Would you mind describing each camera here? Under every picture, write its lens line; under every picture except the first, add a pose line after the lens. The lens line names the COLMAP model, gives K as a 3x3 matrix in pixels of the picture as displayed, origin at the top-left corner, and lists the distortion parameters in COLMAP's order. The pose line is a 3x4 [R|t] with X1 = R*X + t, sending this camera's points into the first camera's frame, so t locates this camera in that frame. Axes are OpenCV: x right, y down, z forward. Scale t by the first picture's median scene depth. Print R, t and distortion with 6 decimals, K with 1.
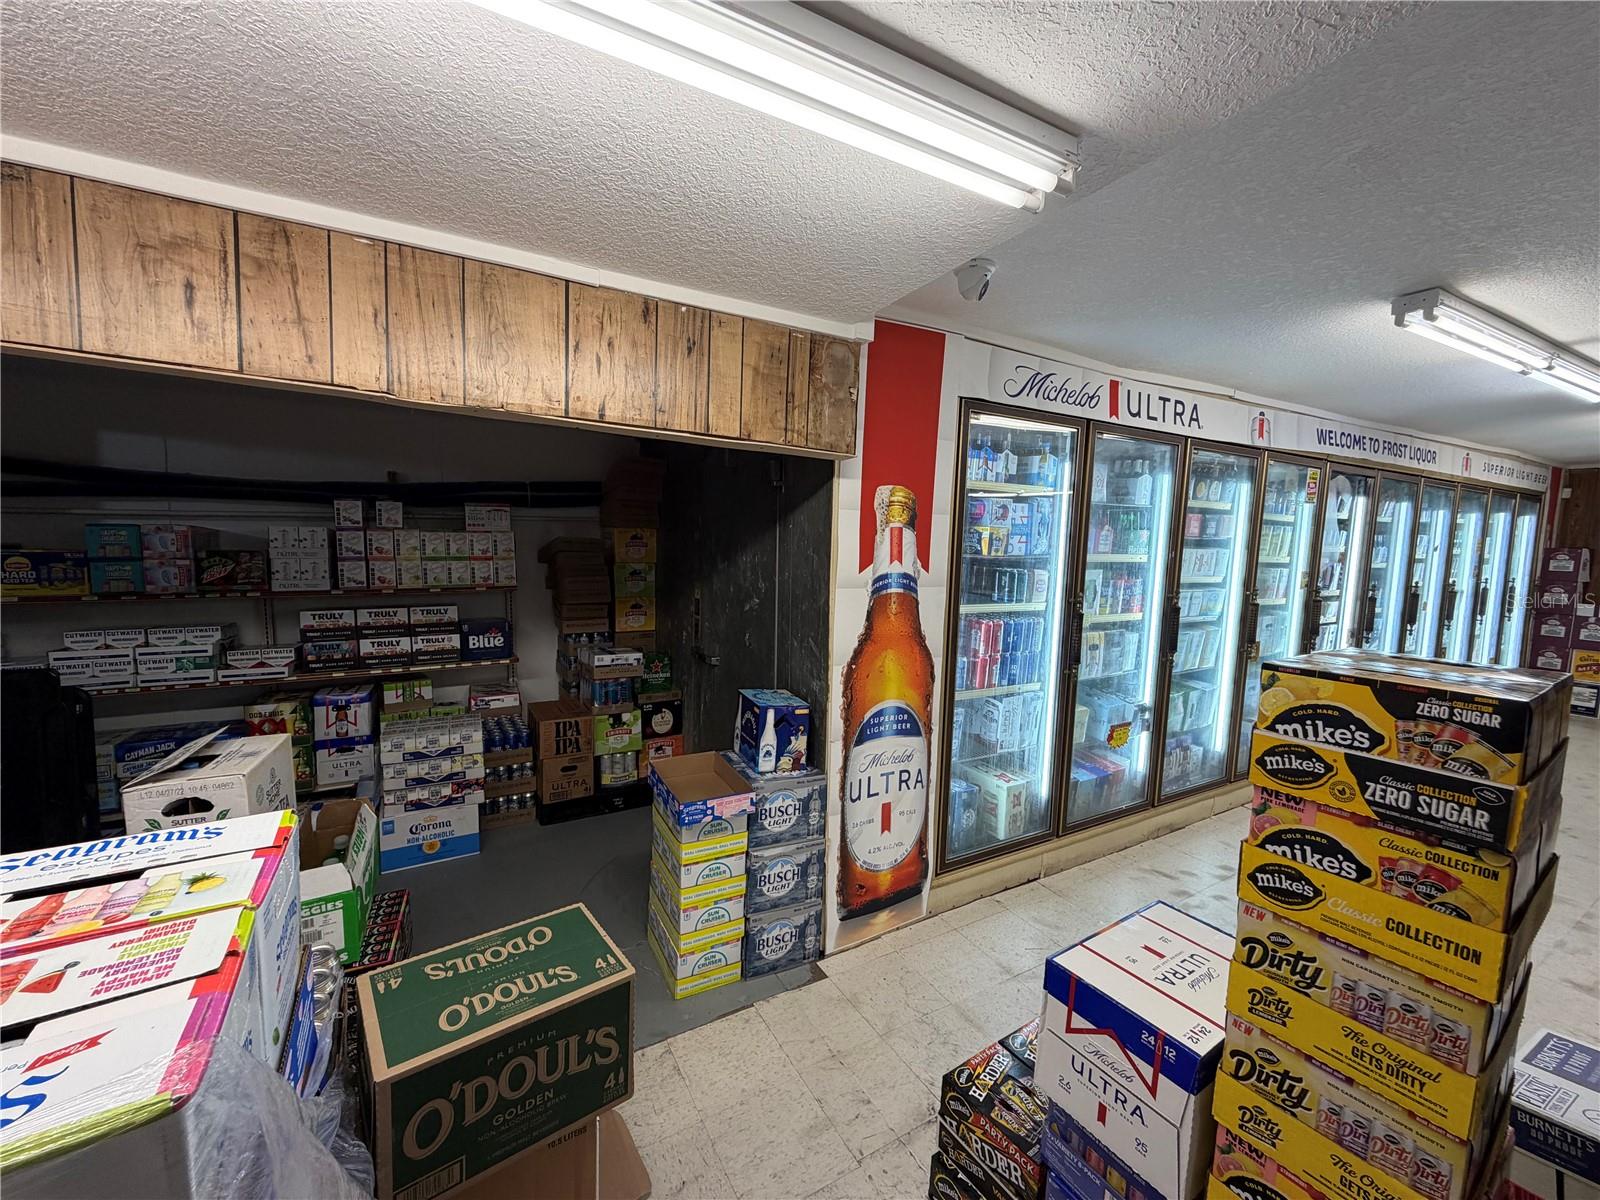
lens RADIAL K [[641.4, 0, 788.0], [0, 641.4, 598.6], [0, 0, 1]] dist [-0.001099, 0.000257]
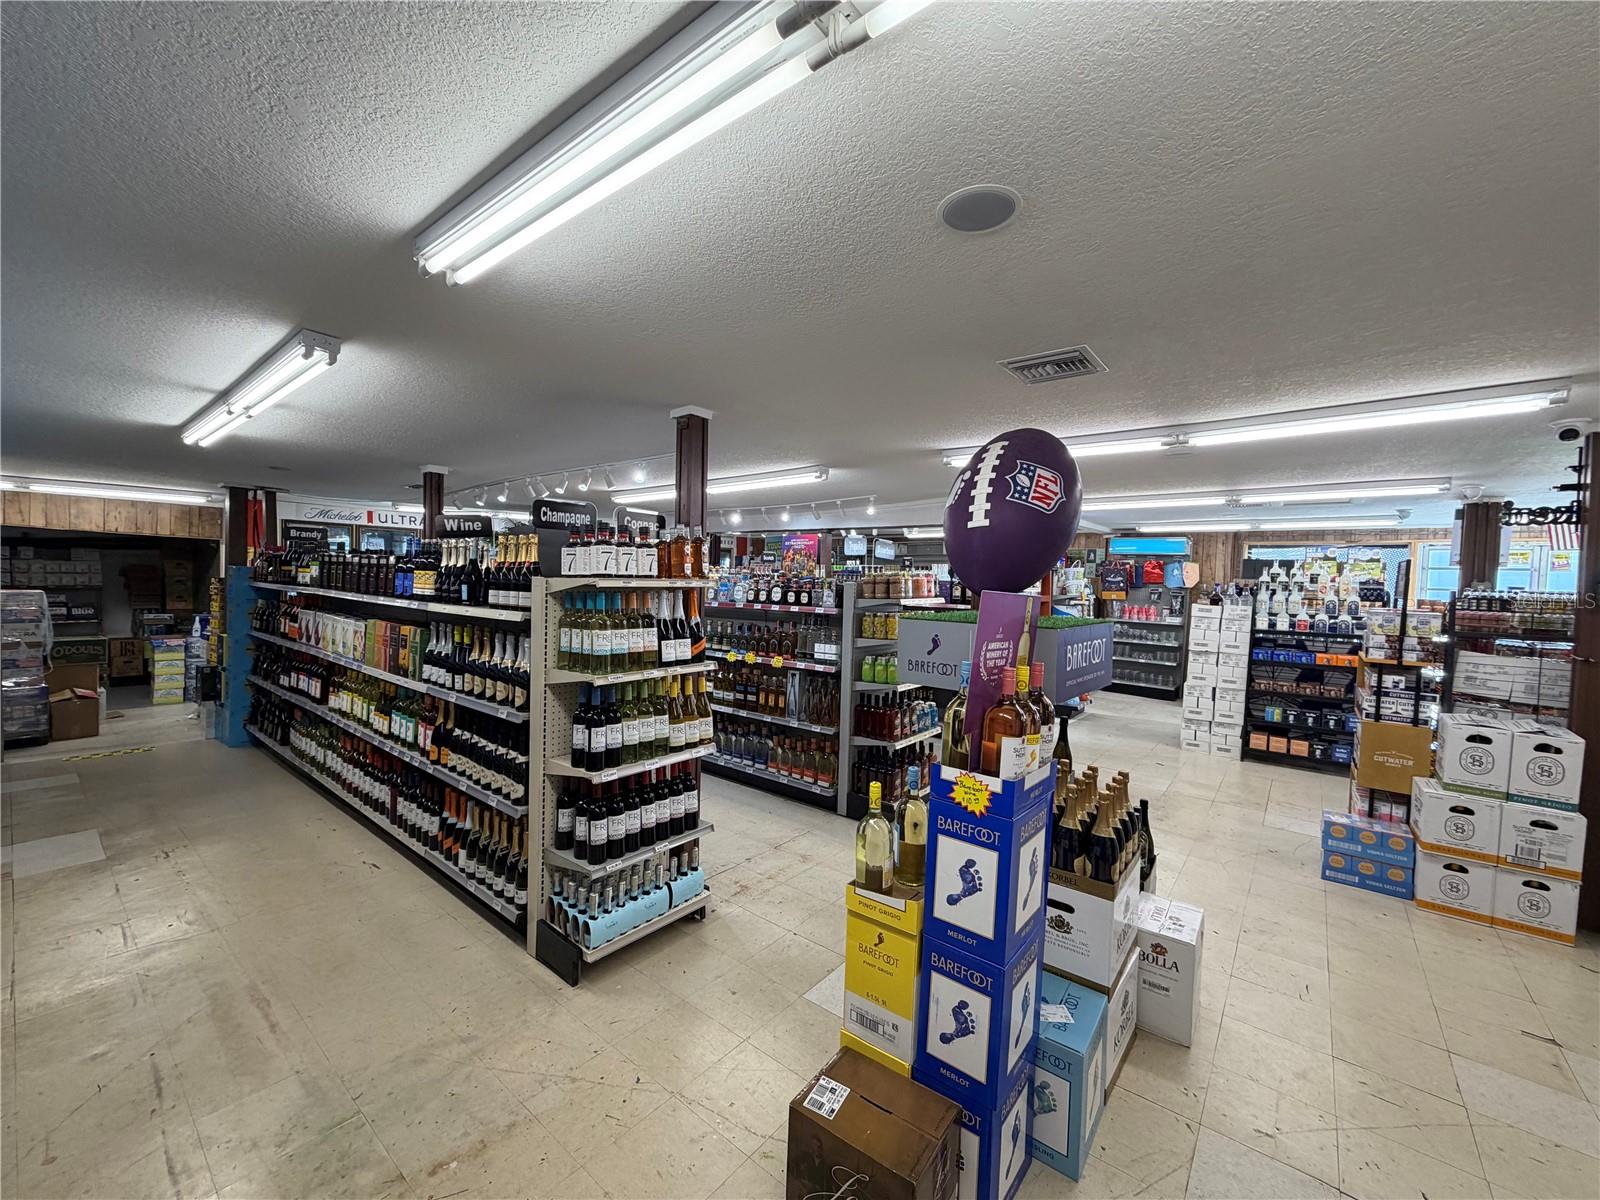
lens RADIAL K [[641.4, 0, 788.0], [0, 641.4, 598.6], [0, 0, 1]] dist [-0.001099, 0.000257]
pose [[0.930712, -0.011199, 0.365581, 0.999079], [0.033299, 0.997975, -0.054203, 0.231341], [-0.364234, 0.062621, 0.929200, -1.966827]]
